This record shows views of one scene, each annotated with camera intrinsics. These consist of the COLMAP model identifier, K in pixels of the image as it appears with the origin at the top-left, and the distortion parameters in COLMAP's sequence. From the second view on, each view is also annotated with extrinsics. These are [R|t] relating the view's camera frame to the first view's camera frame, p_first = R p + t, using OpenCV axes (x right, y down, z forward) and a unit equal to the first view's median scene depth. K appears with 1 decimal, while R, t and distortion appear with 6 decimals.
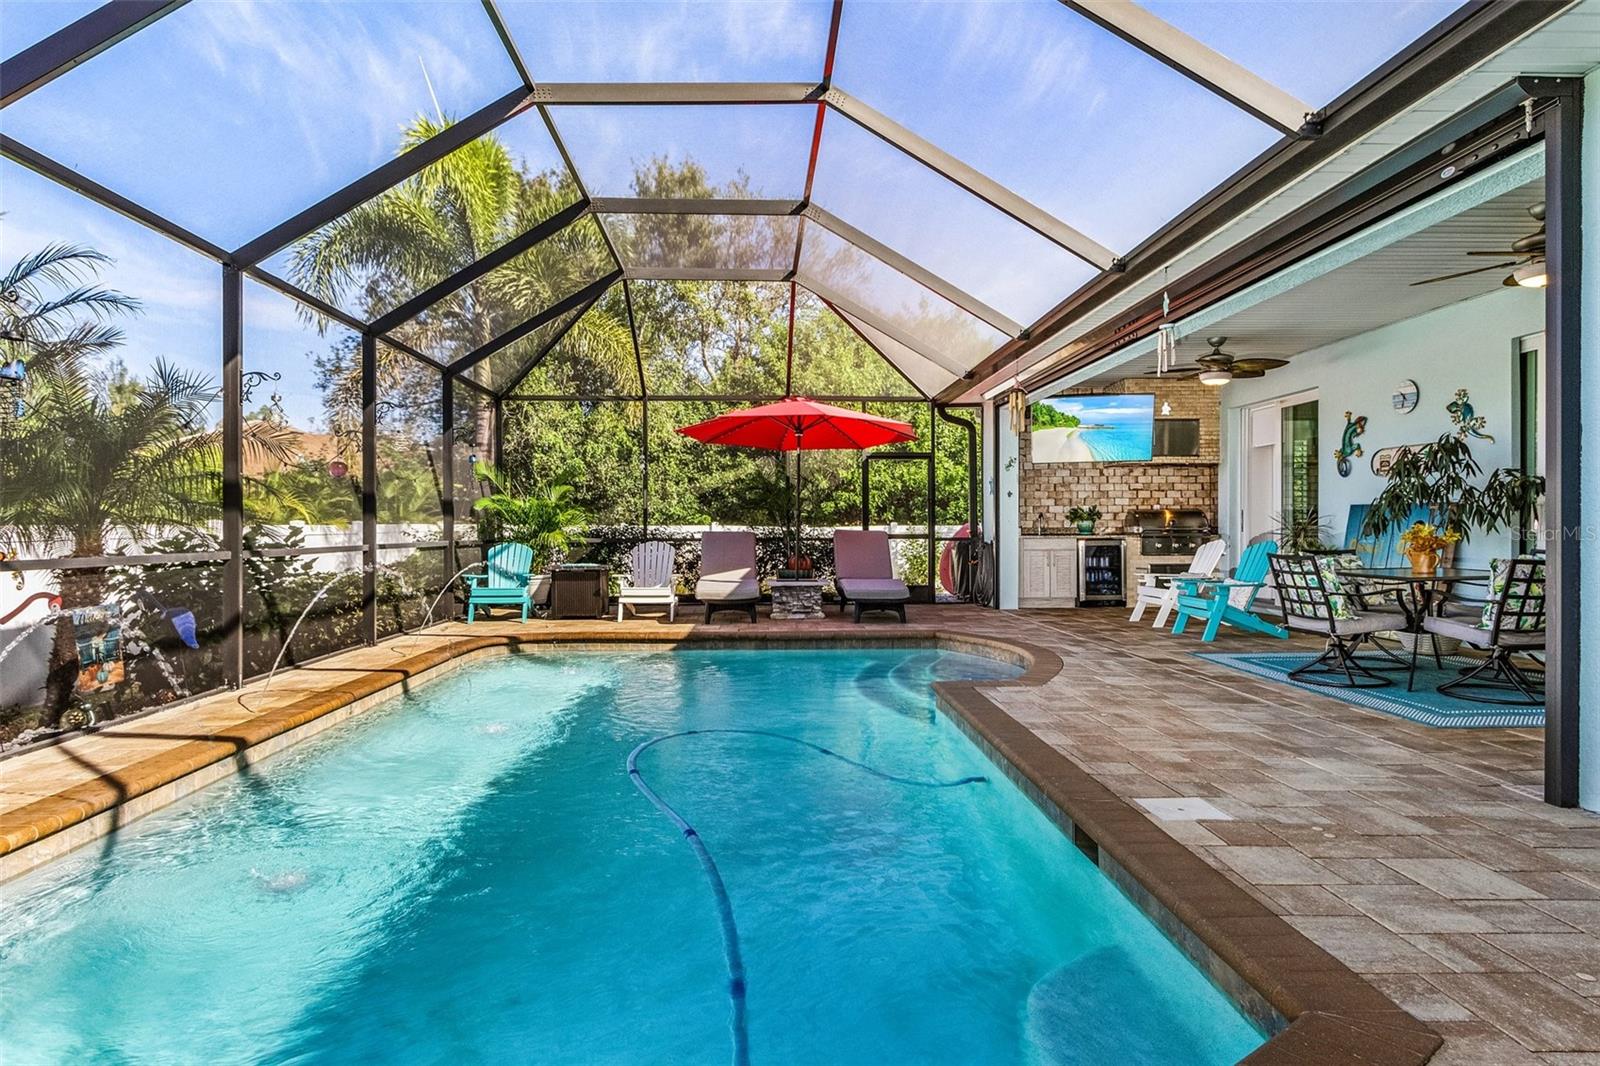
lens RADIAL K [[881.2, 0, 787.0], [0, 881.2, 536.6], [0, 0, 1]] dist [0.016535, -0.002477]
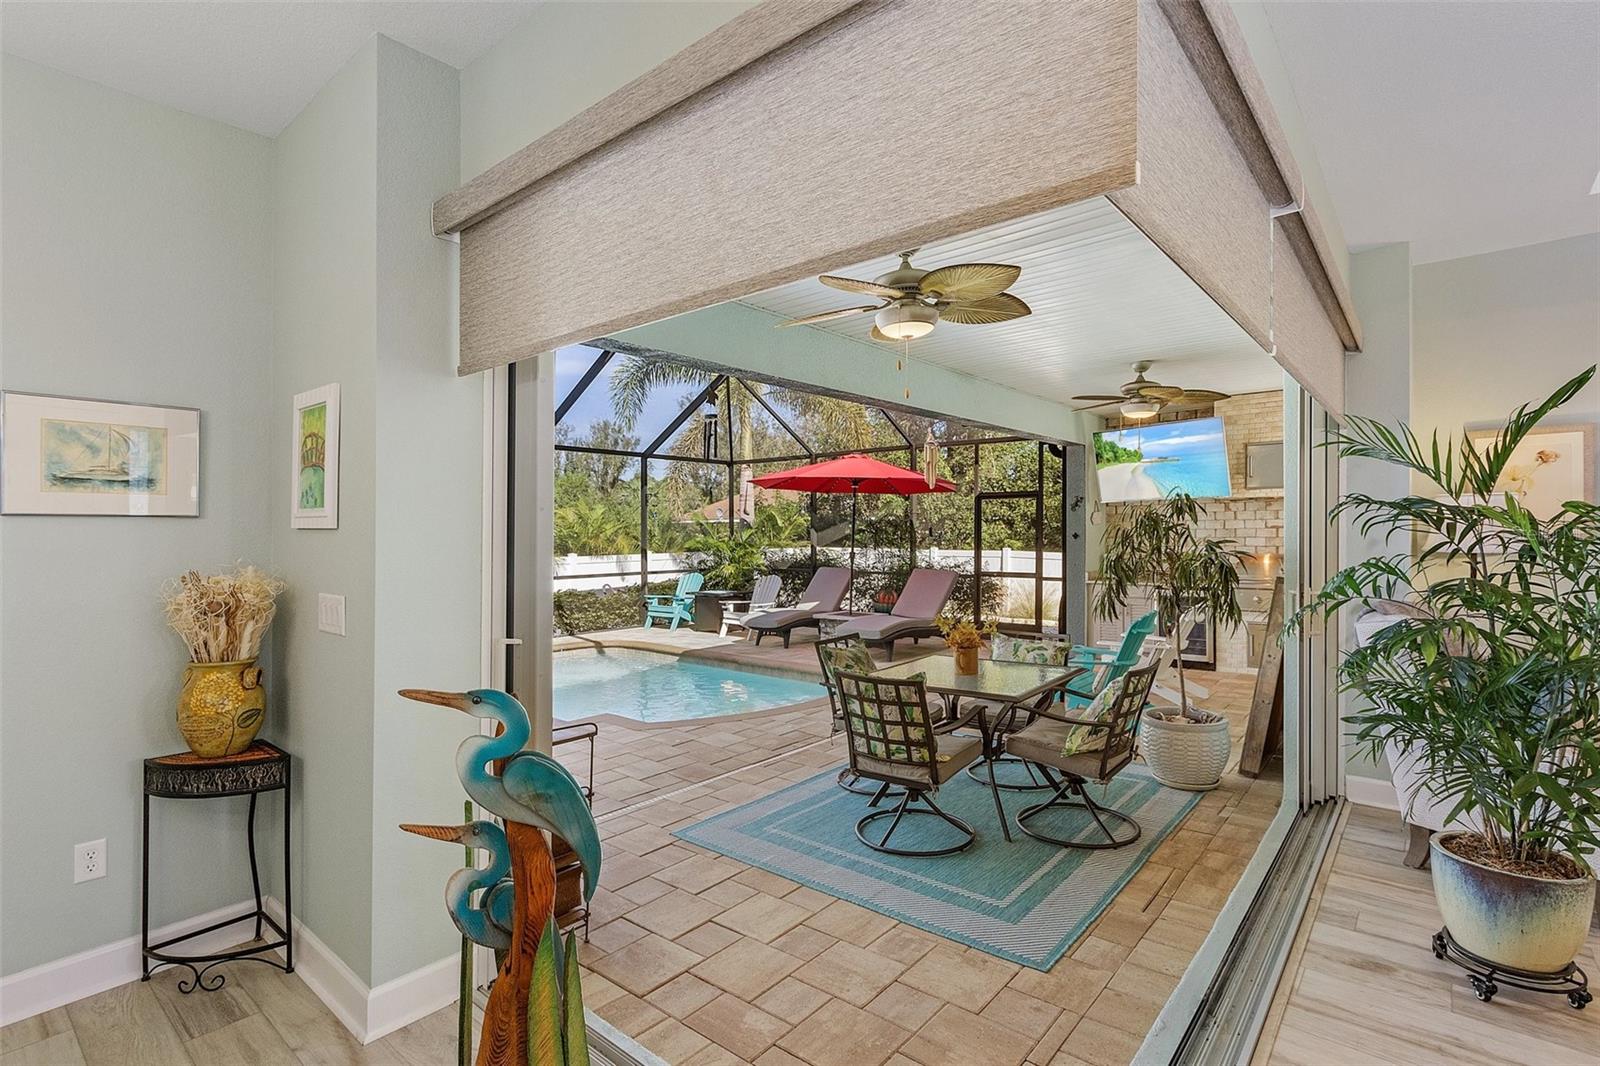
lens RADIAL K [[760.7, 0, 804.5], [0, 760.7, 529.2], [0, 0, 1]] dist [-0.000420, -0.000369]
pose [[0.741284, -0.006200, -0.671163, 0.601130], [-0.000751, 0.999949, -0.010067, -0.048261], [0.671191, 0.007967, 0.741242, 0.205841]]
